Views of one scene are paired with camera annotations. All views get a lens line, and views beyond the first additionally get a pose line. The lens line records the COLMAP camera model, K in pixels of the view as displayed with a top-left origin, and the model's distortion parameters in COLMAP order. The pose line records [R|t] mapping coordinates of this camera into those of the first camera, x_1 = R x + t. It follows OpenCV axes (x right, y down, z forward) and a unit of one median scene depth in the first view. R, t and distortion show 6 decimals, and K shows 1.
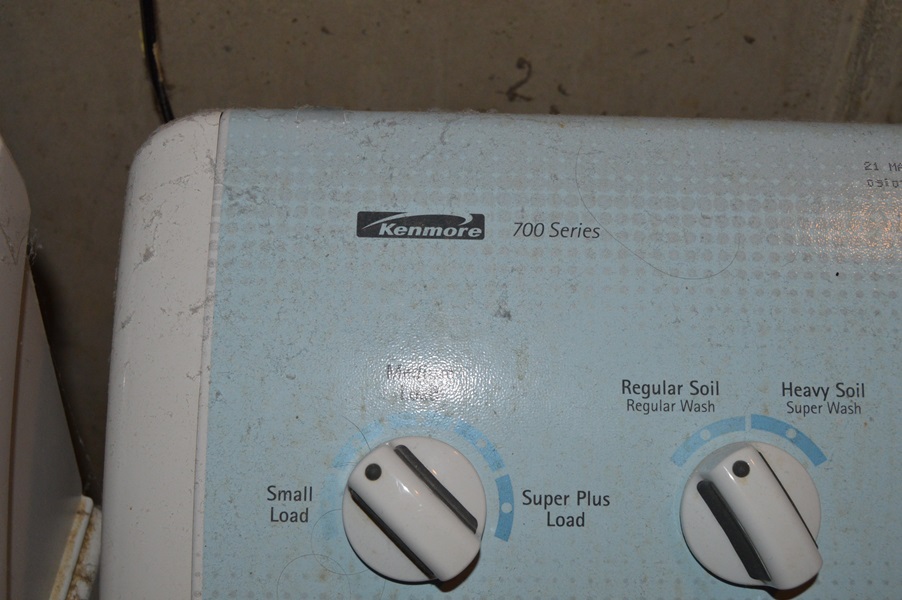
lens RADIAL K [[1109.1, 0, 451.0], [0, 1109.1, 300.0], [0, 0, 1]] dist [-0.077725, 0.055360]
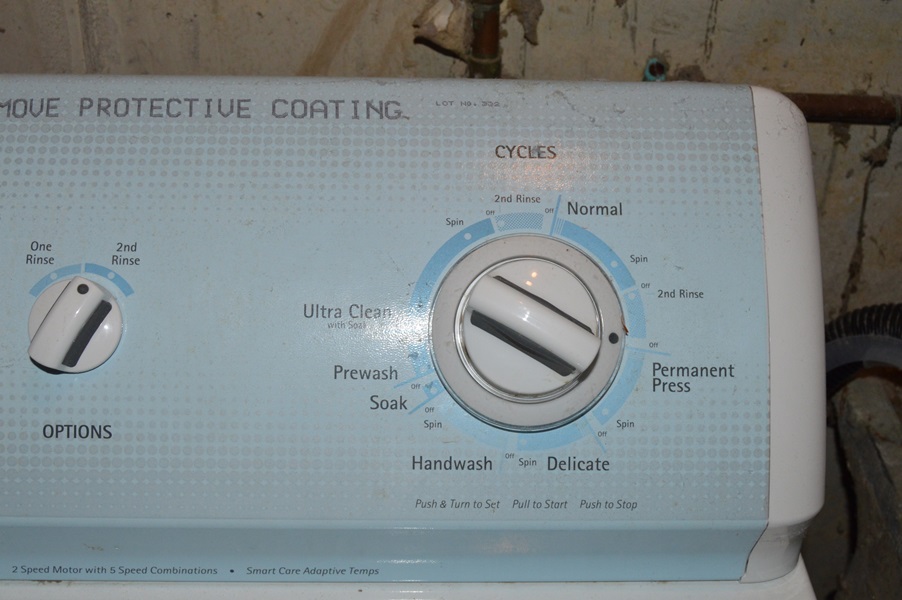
lens RADIAL K [[1109.1, 0, 451.0], [0, 1109.1, 300.0], [0, 0, 1]] dist [-0.077725, 0.055360]
pose [[0.999642, -0.012437, 0.023670, 1.294476], [0.013067, 0.999559, -0.026655, 0.205970], [-0.023329, 0.026955, 0.999364, -0.488843]]
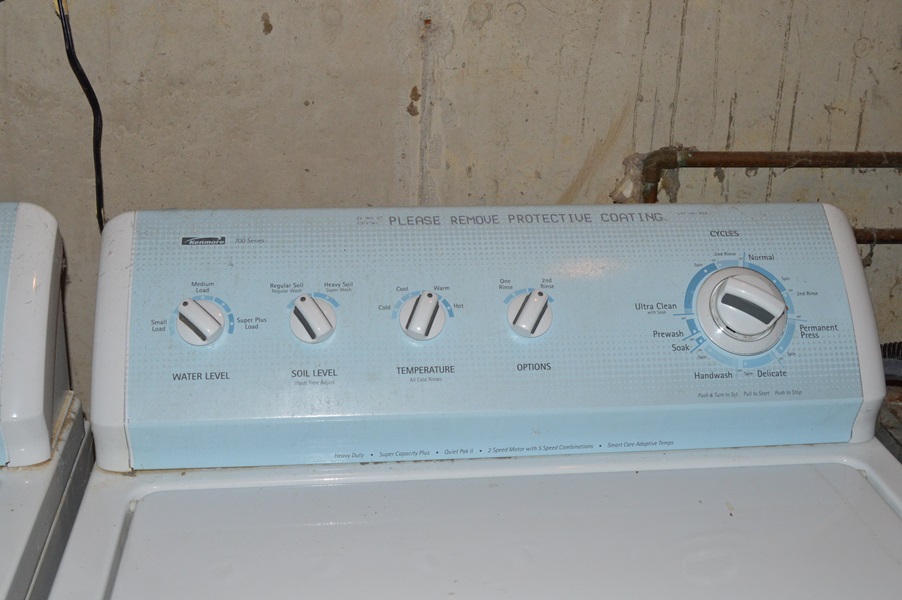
lens RADIAL K [[1109.1, 0, 451.0], [0, 1109.1, 300.0], [0, 0, 1]] dist [-0.077725, 0.055360]
pose [[0.992908, -0.044430, 0.110268, 0.300876], [0.071797, 0.963386, -0.258325, 0.907374], [-0.094753, 0.264410, 0.959744, -1.885172]]
